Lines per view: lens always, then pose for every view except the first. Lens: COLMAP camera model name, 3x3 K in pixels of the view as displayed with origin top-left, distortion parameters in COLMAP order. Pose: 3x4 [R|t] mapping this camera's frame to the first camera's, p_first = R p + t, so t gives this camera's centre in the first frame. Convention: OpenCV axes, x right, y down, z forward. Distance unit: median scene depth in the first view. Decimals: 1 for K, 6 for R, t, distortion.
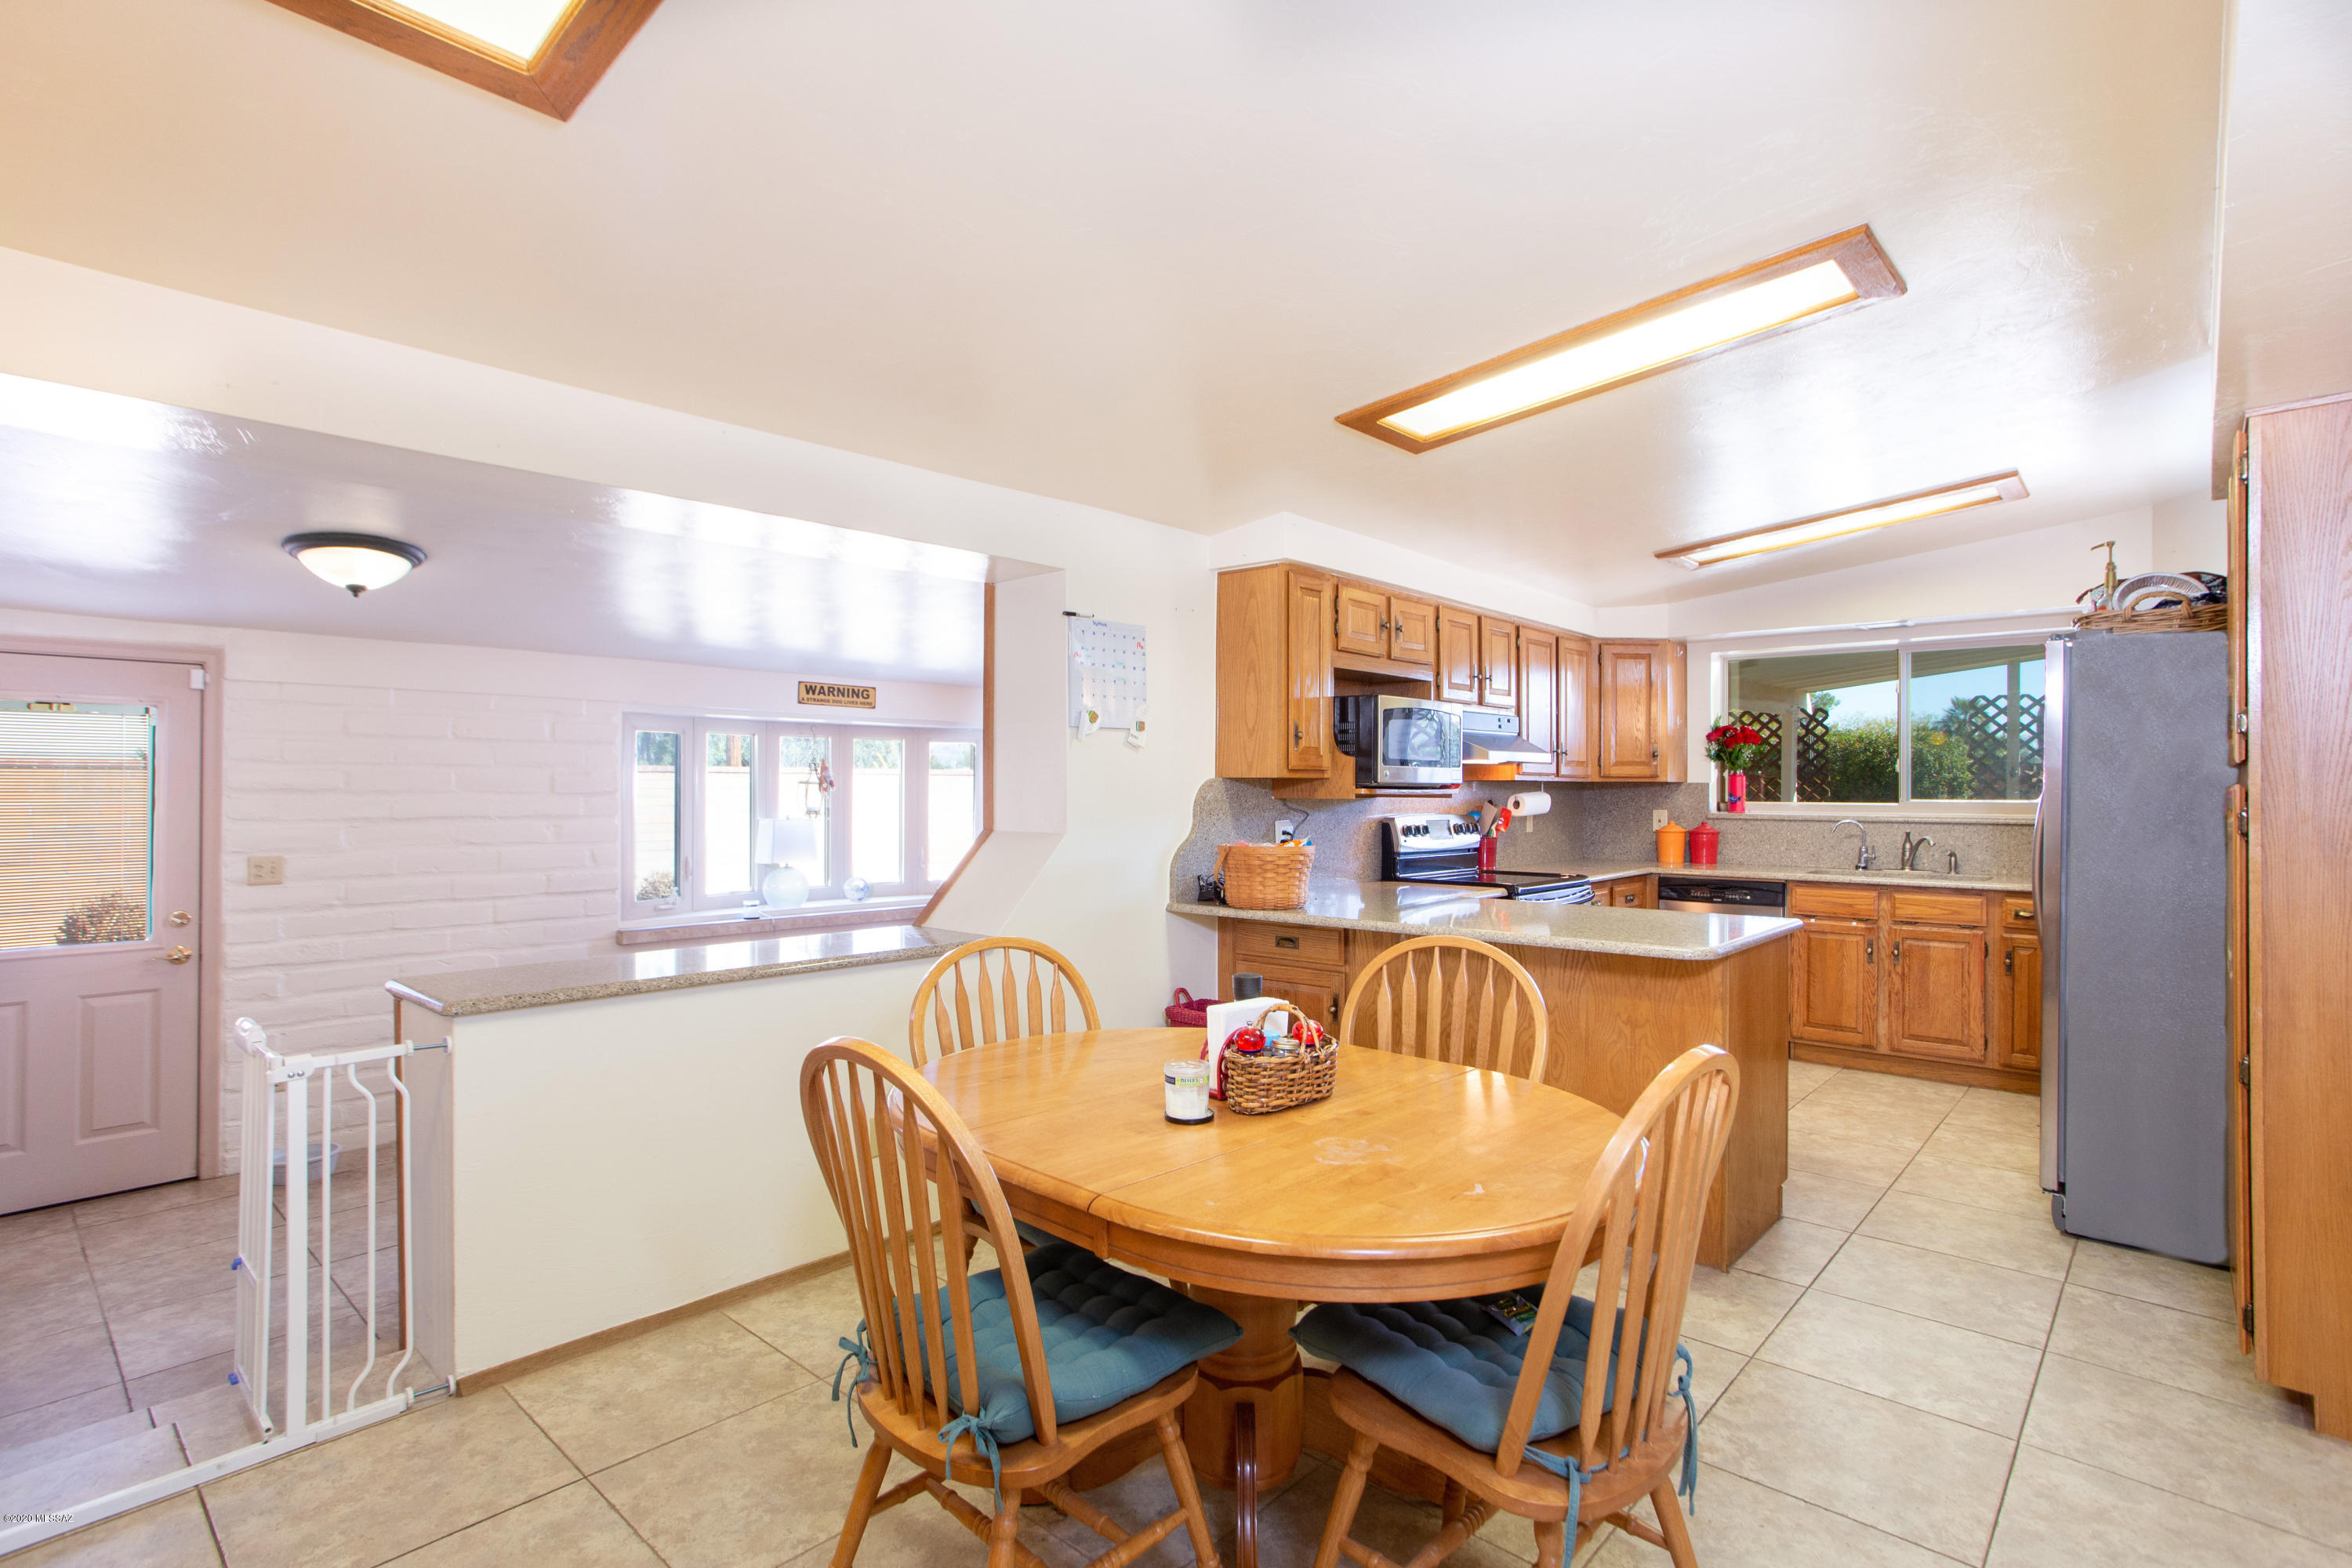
lens RADIAL K [[1124.1, 0, 1172.2], [0, 1124.1, 784.6], [0, 0, 1]] dist [-0.001697, 0.001602]
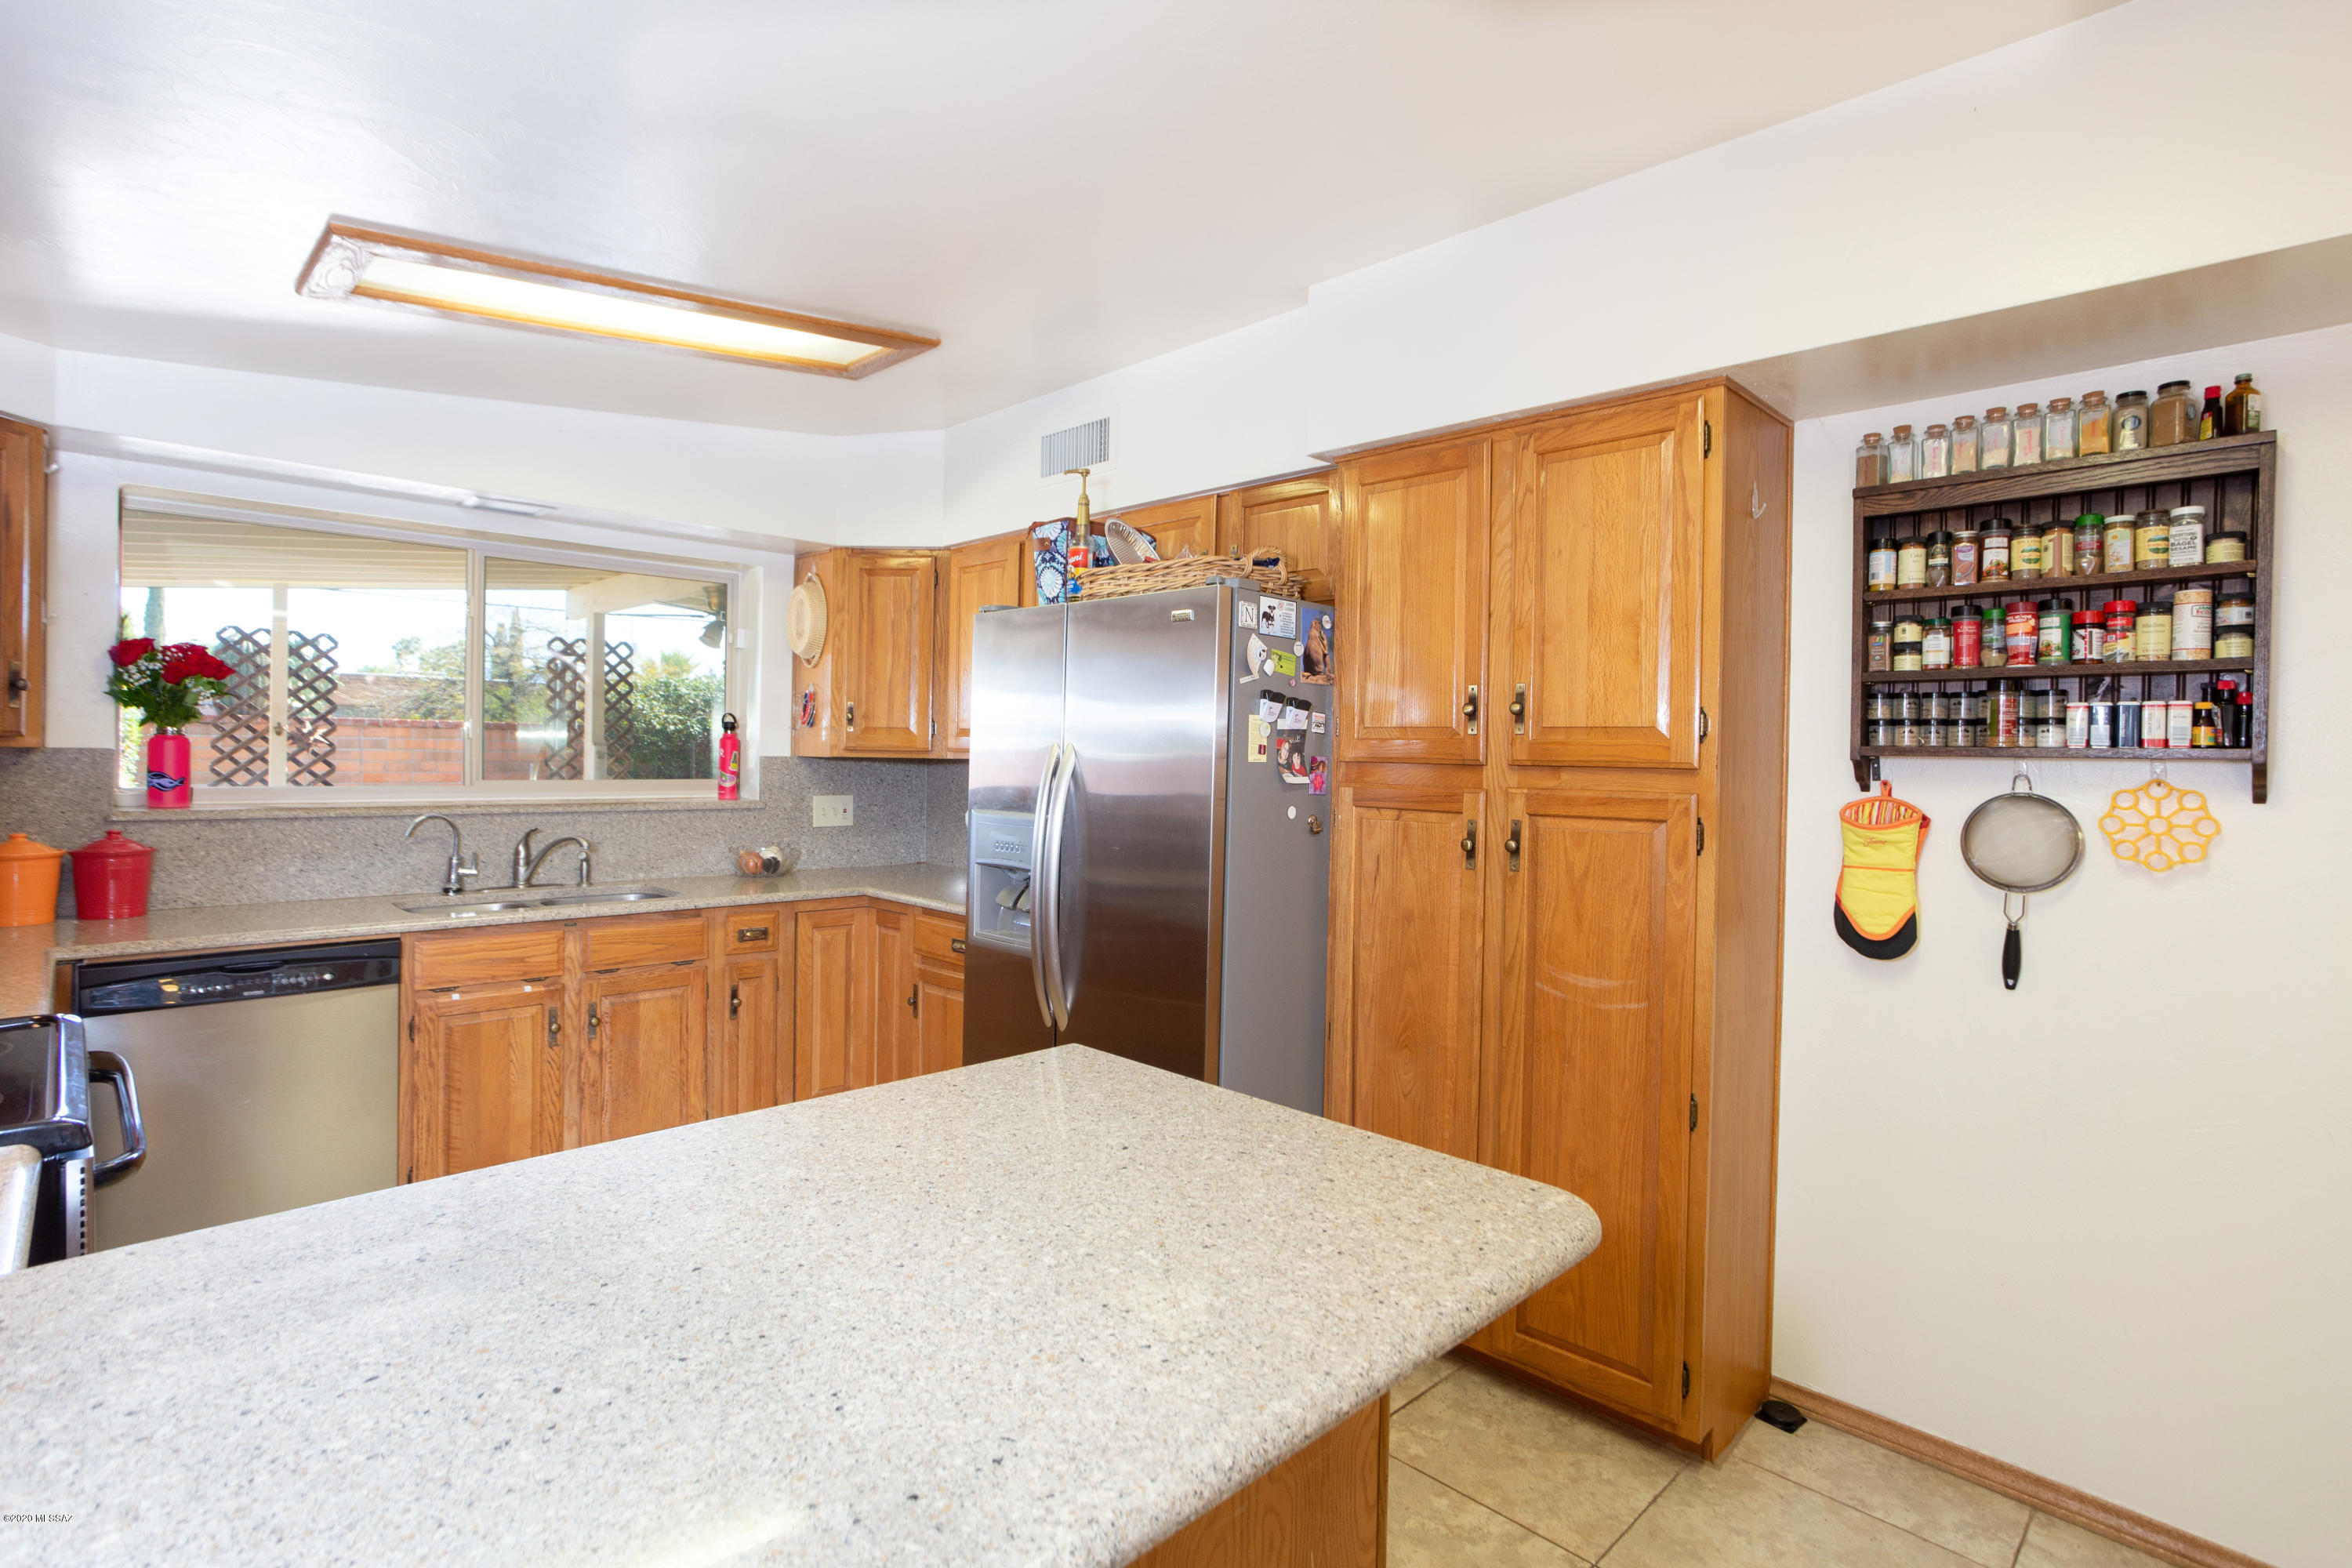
lens RADIAL K [[1124.1, 0, 1173.3], [0, 1124.1, 768.5], [0, 0, 1]] dist [-0.001697, 0.001602]
pose [[0.058808, -0.007733, 0.998239, 0.020976], [-0.014740, 0.999854, 0.008614, -0.005940], [-0.998160, -0.015220, 0.058686, 0.625211]]
